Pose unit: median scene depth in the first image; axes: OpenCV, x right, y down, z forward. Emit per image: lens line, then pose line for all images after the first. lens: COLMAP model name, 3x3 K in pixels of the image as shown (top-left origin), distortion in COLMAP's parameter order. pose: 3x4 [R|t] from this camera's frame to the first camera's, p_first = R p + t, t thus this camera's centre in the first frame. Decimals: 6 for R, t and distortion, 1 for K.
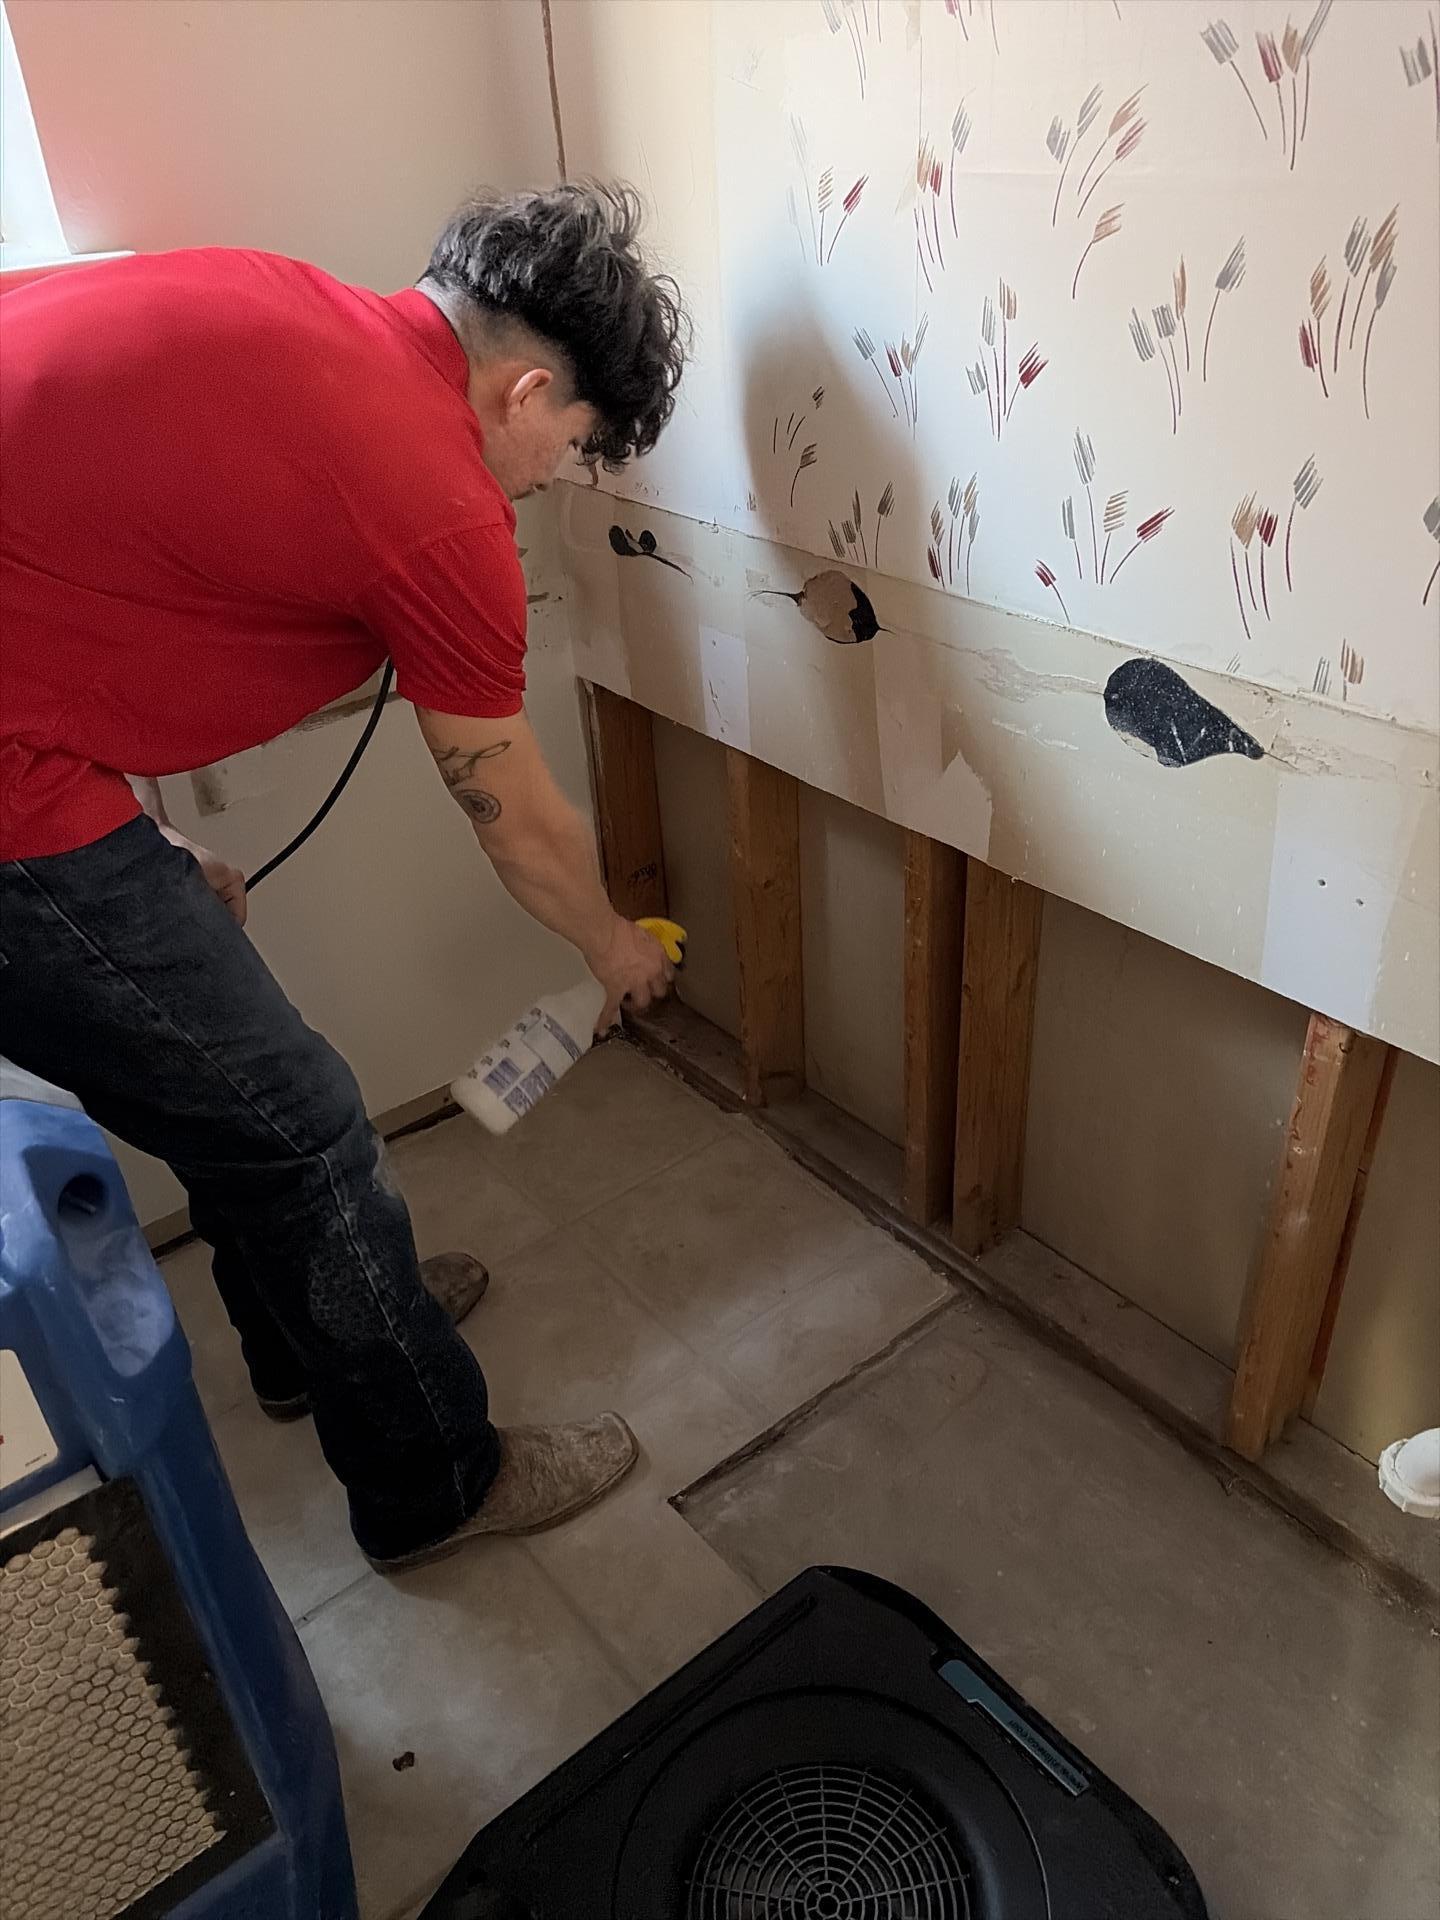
lens RADIAL K [[1478.4, 0, 720.0], [0, 1478.4, 960.0], [0, 0, 1]] dist [0.037300, -0.065387]
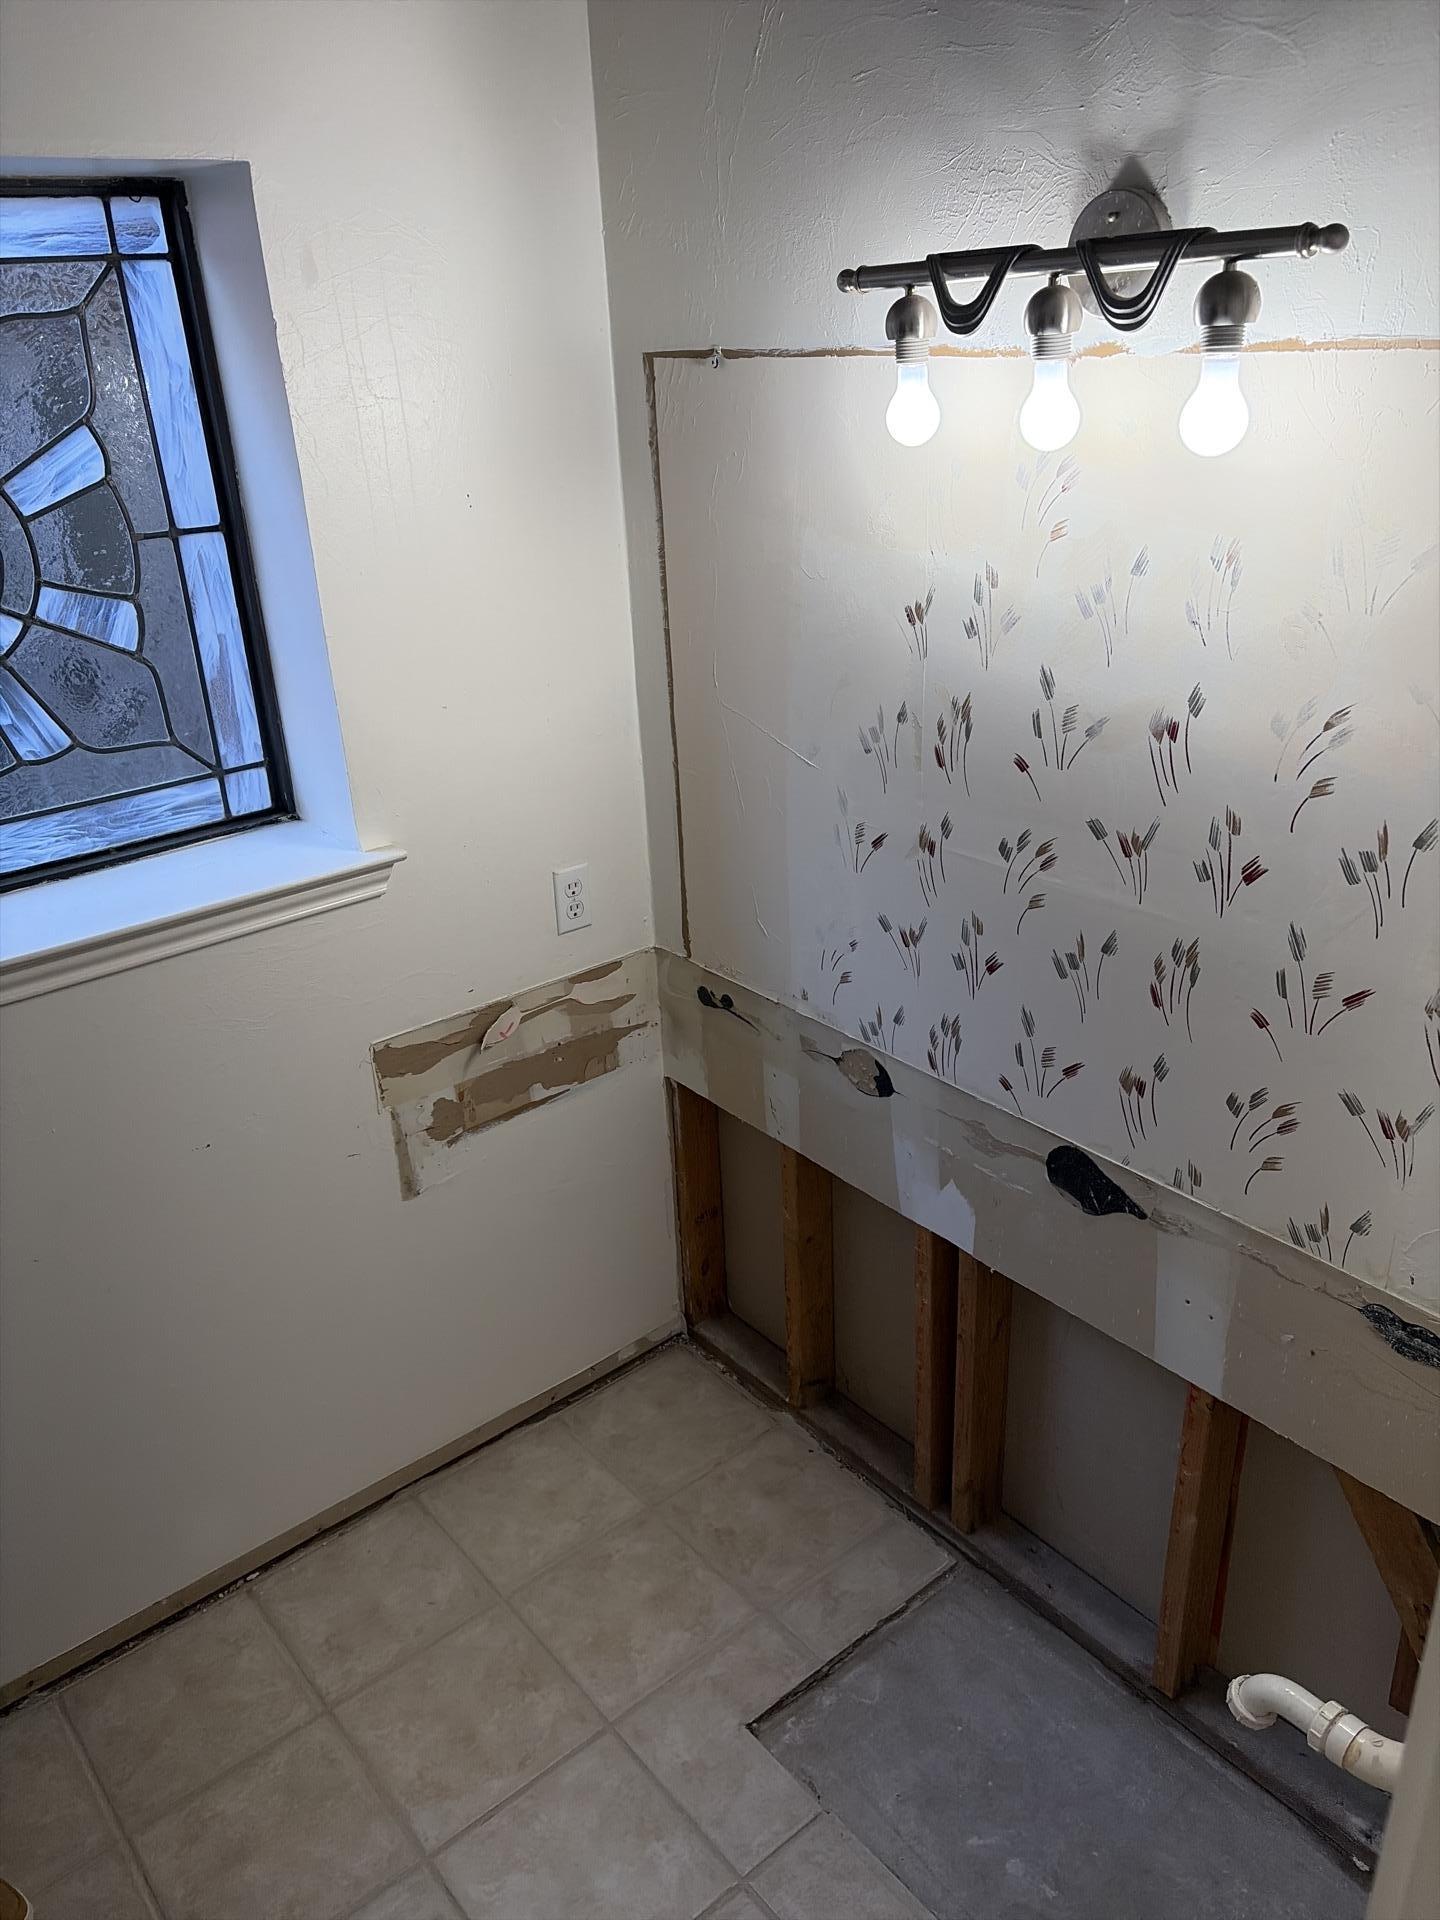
lens RADIAL K [[1449.2, 0, 720.0], [0, 1449.2, 960.0], [0, 0, 1]] dist [-0.003796, 0.003731]
pose [[0.999965, 0.007430, 0.003900, -0.075112], [-0.006806, 0.989995, -0.140939, -0.157997], [-0.004908, 0.140908, 0.990011, -0.452691]]
